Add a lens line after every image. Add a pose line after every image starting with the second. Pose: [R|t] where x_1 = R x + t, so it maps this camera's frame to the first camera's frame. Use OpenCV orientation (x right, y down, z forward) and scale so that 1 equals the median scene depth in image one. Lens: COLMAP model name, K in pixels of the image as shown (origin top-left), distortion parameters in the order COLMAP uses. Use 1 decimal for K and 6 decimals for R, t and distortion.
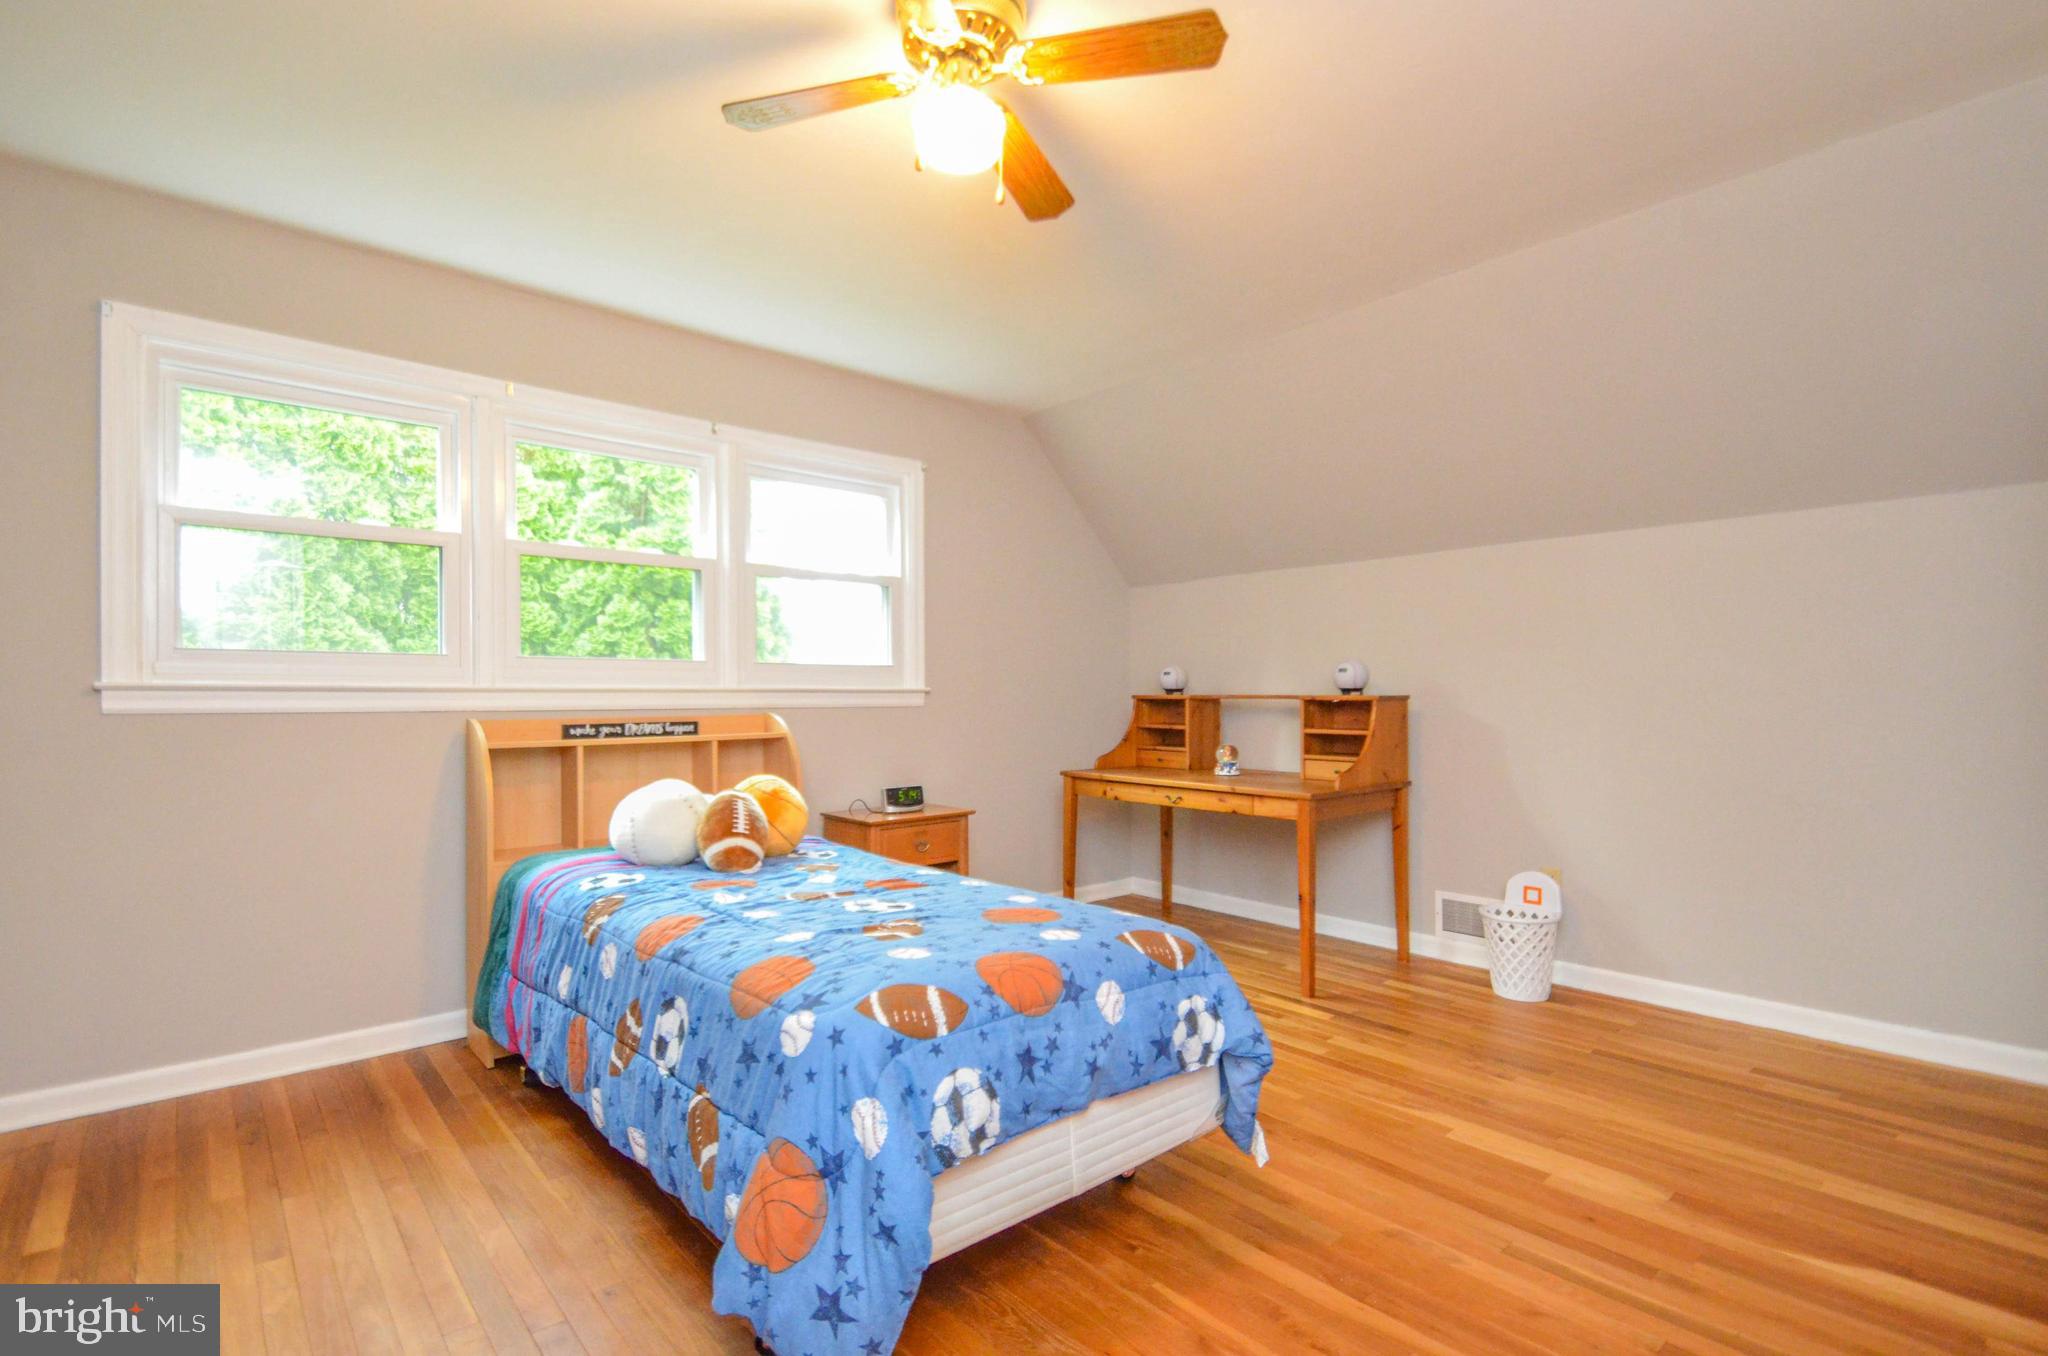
lens RADIAL K [[931.0, 0, 1017.0], [0, 931.0, 683.7], [0, 0, 1]] dist [0.001927, -0.000940]
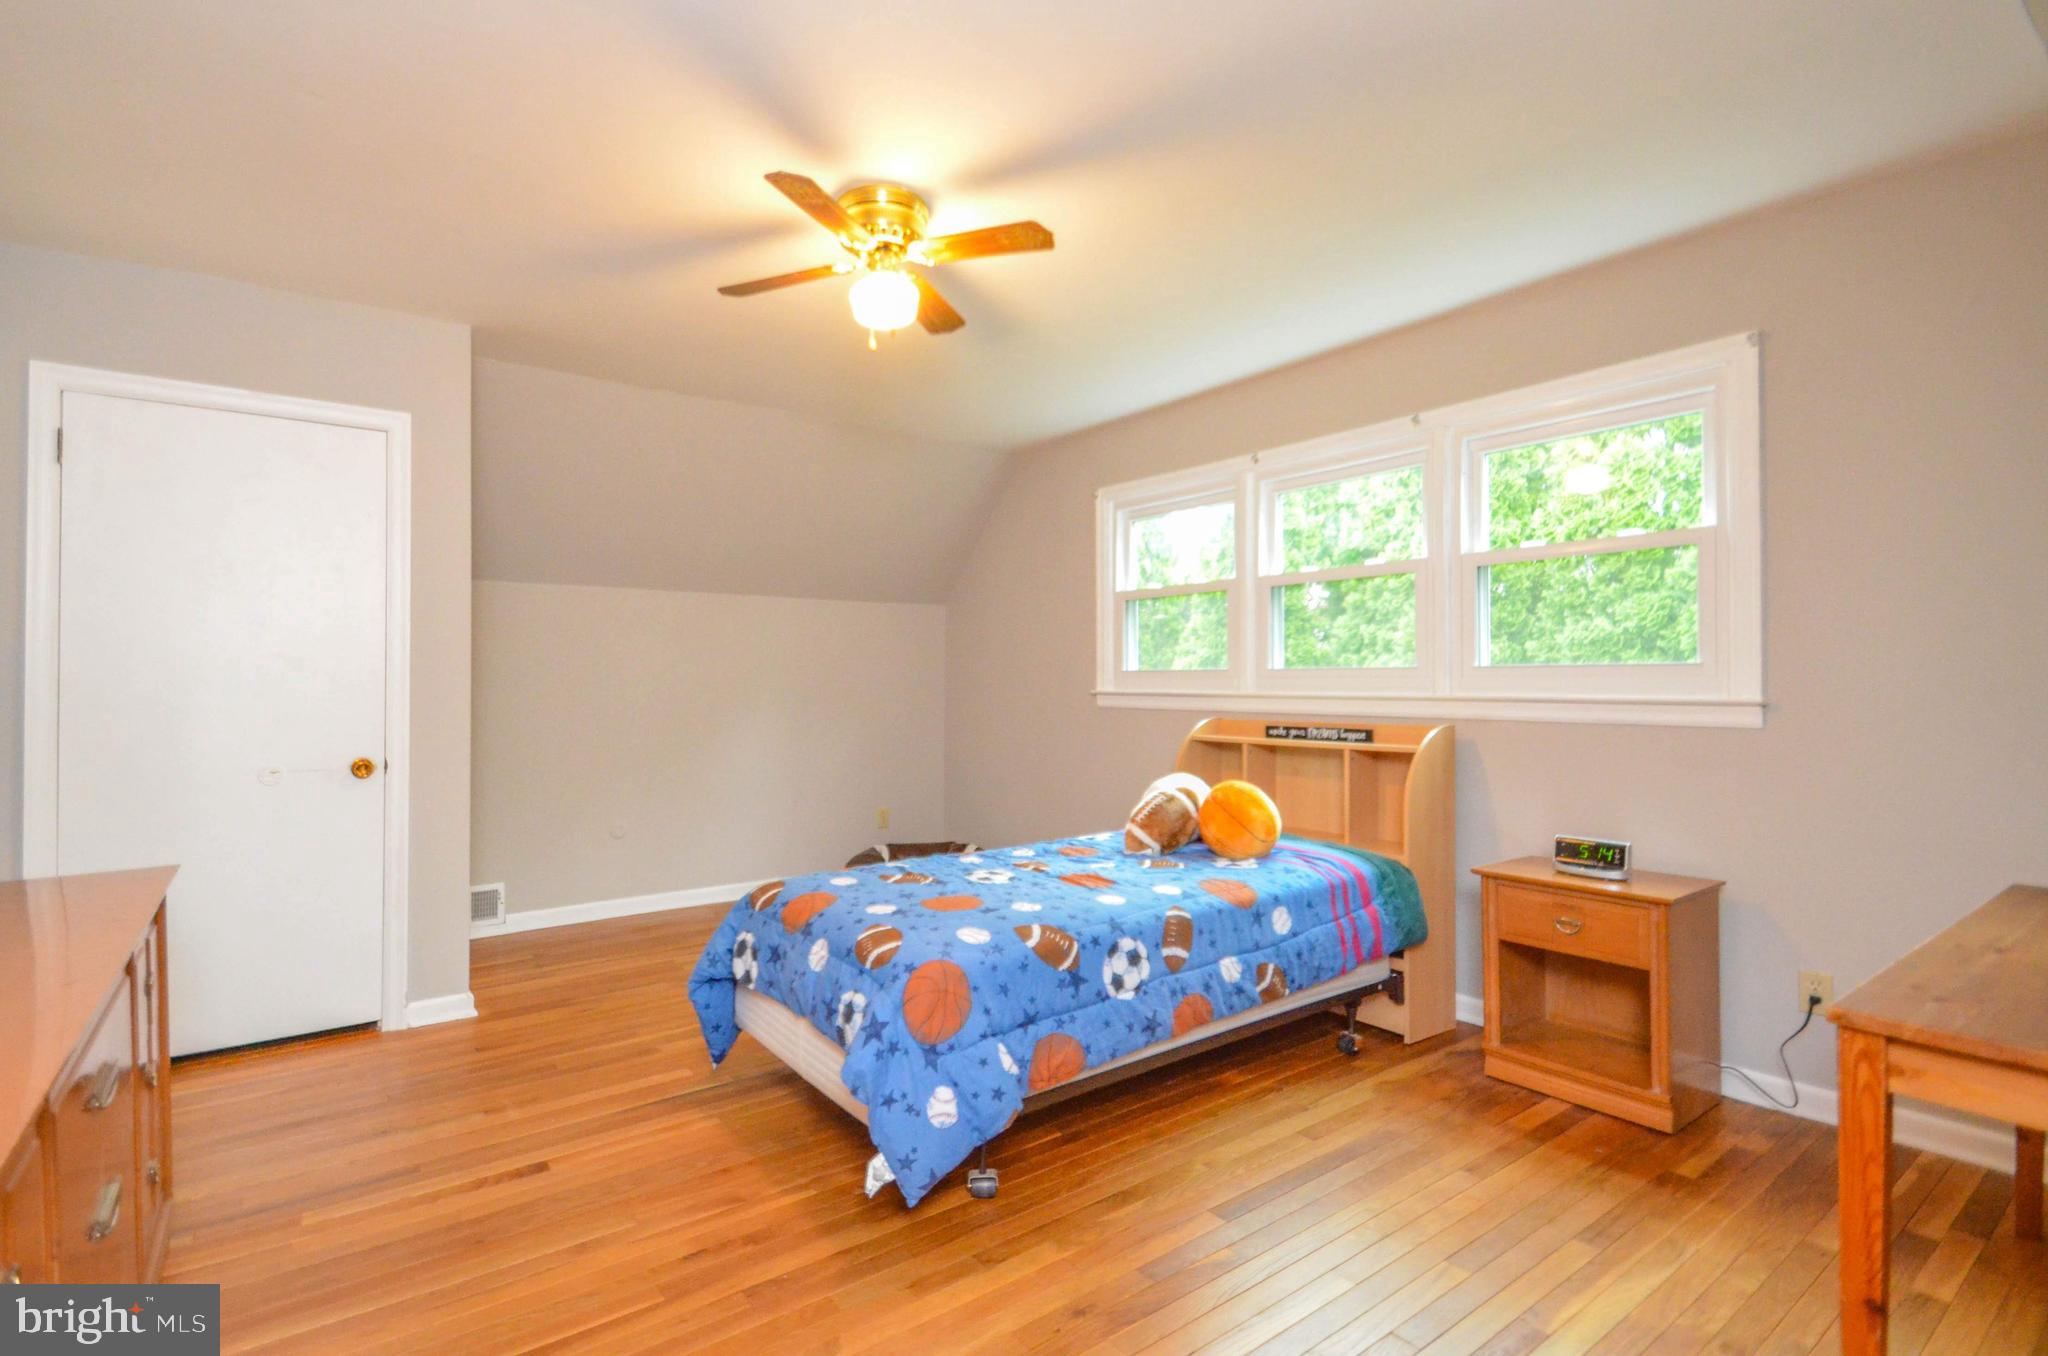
lens RADIAL K [[986.3, 0, 1019.2], [0, 986.3, 682.5], [0, 0, 1]] dist [-0.000918, -0.000081]
pose [[-0.082319, 0.005608, -0.996590, 0.782849], [0.014633, 0.999883, 0.004418, -0.021240], [0.996499, -0.014220, -0.082392, 0.756389]]
